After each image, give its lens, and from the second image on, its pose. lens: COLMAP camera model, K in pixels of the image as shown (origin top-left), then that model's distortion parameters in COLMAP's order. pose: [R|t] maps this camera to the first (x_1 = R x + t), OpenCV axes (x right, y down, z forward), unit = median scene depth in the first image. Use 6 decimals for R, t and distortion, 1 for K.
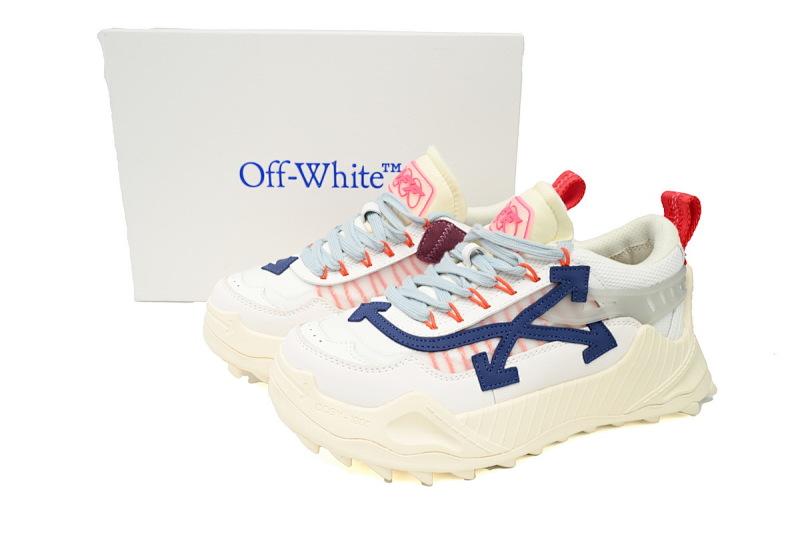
lens RADIAL K [[603.2, 0, 401.9], [0, 603.2, 273.0], [0, 0, 1]] dist [0.013718, 0.002531]
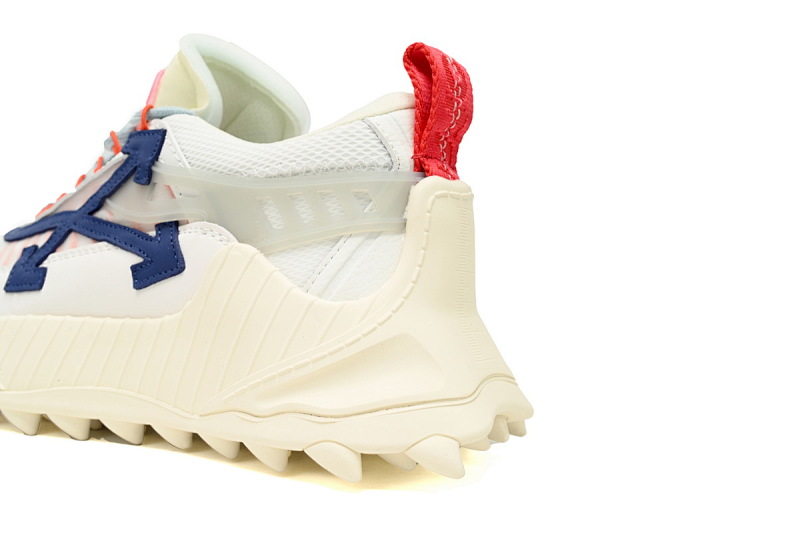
lens RADIAL K [[760.1, 0, 400.2], [0, 760.1, 262.3], [0, 0, 1]] dist [0.003729, 0.000000]
pose [[0.679135, 0.020015, -0.733740, 1.065278], [-0.274821, 0.933852, -0.228895, 0.233091], [0.680624, 0.357098, 0.639713, 0.715528]]
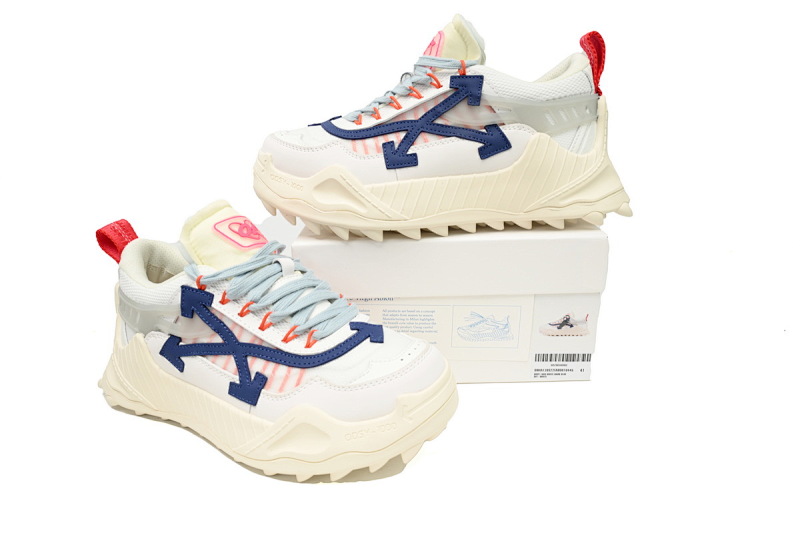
lens RADIAL K [[555.6, 0, 399.4], [0, 555.6, 264.1], [0, 0, 1]] dist [0.000141, -0.000178]
pose [[0.953424, 0.064130, -0.294738, 0.509050], [-0.069375, 0.997564, -0.007361, 0.395066], [0.293548, 0.027465, 0.955550, -0.121768]]
